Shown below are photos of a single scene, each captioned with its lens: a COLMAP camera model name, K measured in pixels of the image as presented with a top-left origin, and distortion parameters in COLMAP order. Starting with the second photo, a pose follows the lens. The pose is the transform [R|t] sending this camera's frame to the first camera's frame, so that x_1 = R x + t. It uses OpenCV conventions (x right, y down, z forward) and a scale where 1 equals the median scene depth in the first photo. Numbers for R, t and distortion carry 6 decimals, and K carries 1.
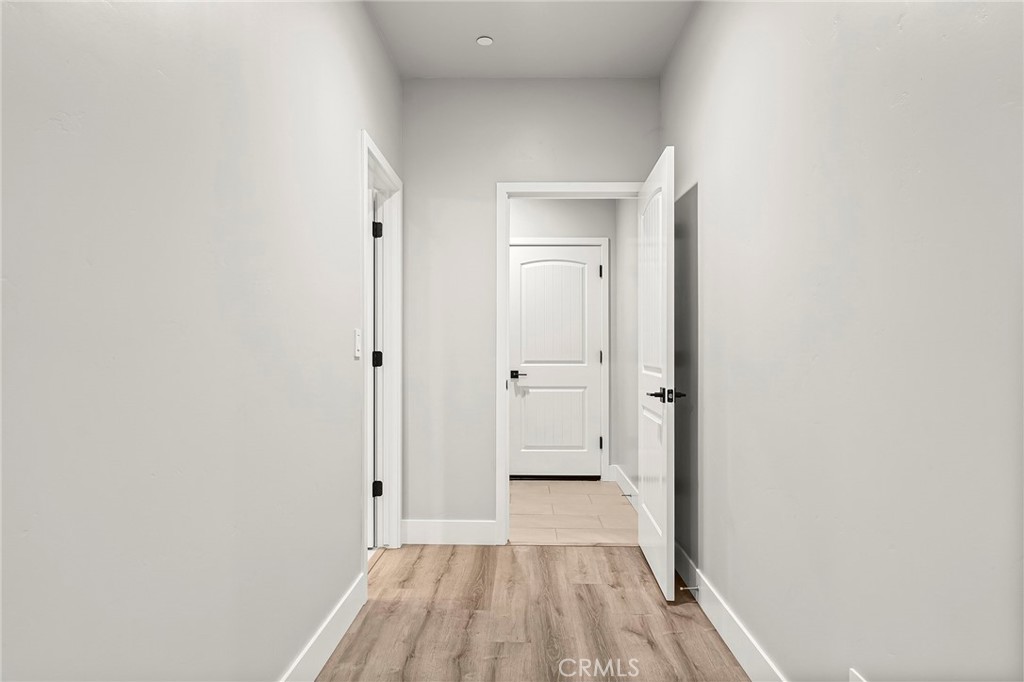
lens RADIAL K [[616.7, 0, 512.7], [0, 616.7, 346.3], [0, 0, 1]] dist [-0.003074, -0.000060]
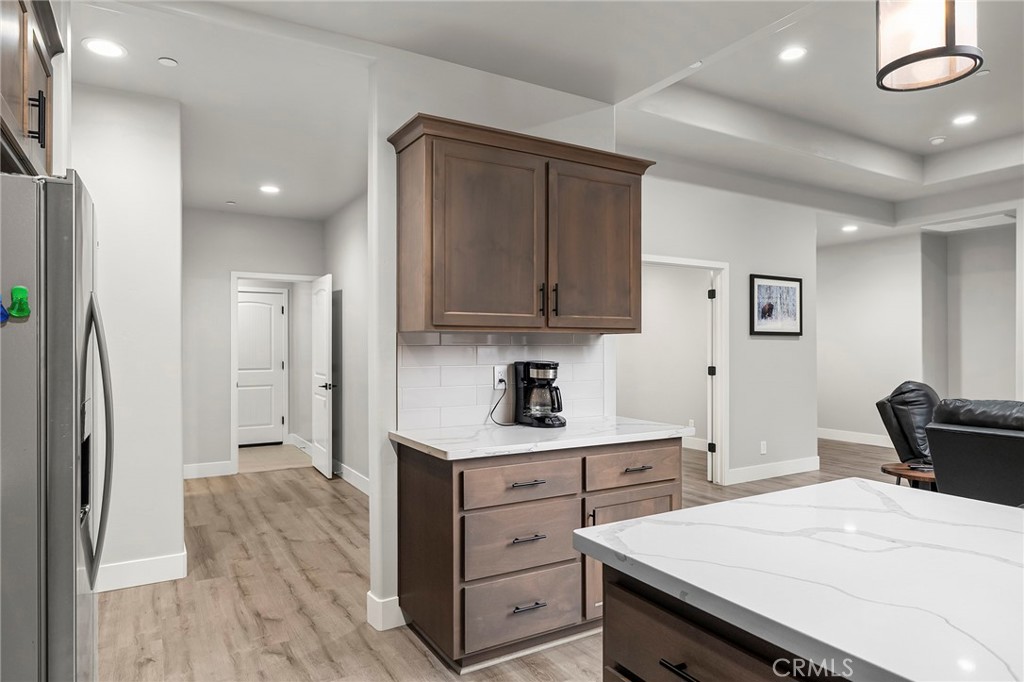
lens RADIAL K [[629.1, 0, 513.1], [0, 629.1, 344.2], [0, 0, 1]] dist [-0.006744, -0.001373]
pose [[0.855120, -0.000552, 0.518430, -0.298503], [-0.000502, 0.999998, 0.001892, -0.064381], [-0.518430, -0.001878, 0.855118, -1.075920]]
